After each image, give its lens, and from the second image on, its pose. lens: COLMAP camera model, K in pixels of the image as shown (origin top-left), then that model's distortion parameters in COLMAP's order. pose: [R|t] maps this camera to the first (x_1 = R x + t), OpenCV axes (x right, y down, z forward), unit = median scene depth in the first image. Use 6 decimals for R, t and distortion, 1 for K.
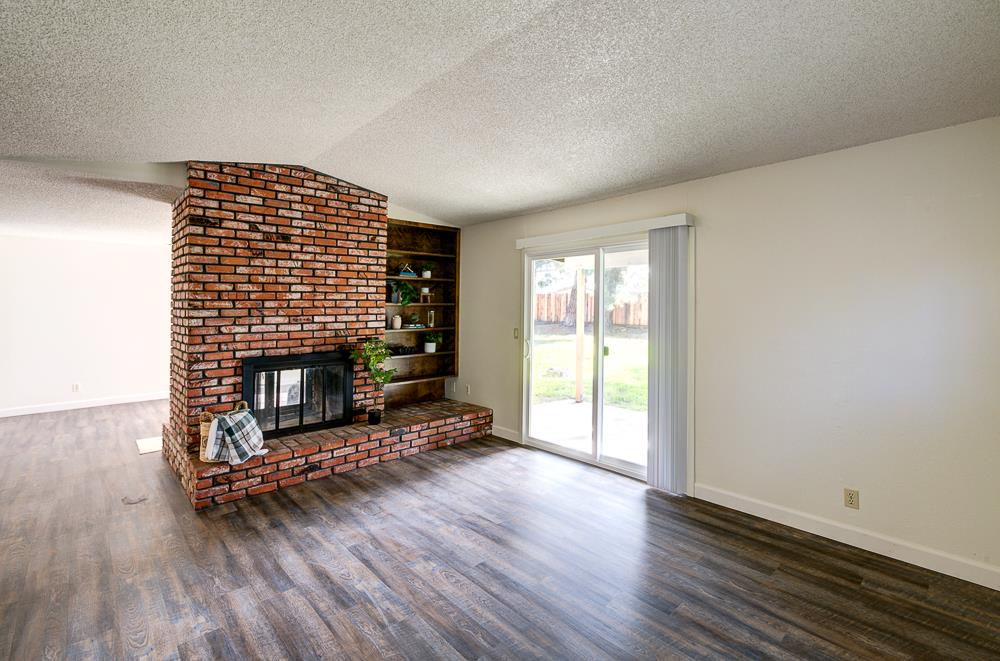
lens RADIAL K [[451.5, 0, 493.9], [0, 451.5, 329.2], [0, 0, 1]] dist [0.003992, 0.000733]
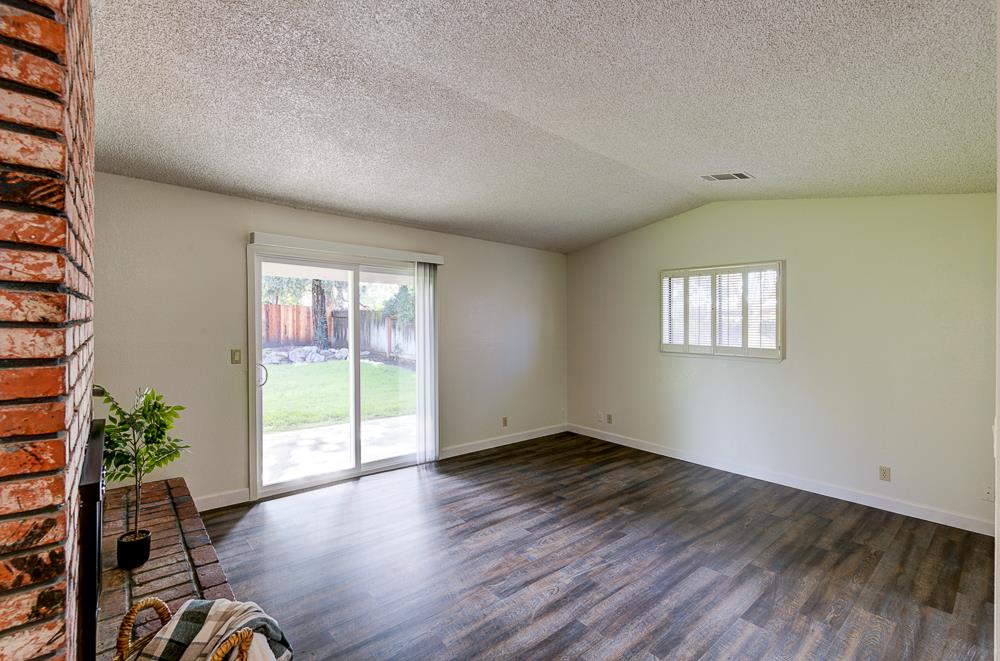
lens RADIAL K [[451.5, 0, 498.6], [0, 451.5, 358.9], [0, 0, 1]] dist [0.003992, 0.000733]
pose [[0.012806, -0.071751, 0.997340, -1.239051], [0.029595, 0.997012, 0.071347, -0.048938], [-0.999480, 0.028603, 0.014891, 1.036842]]
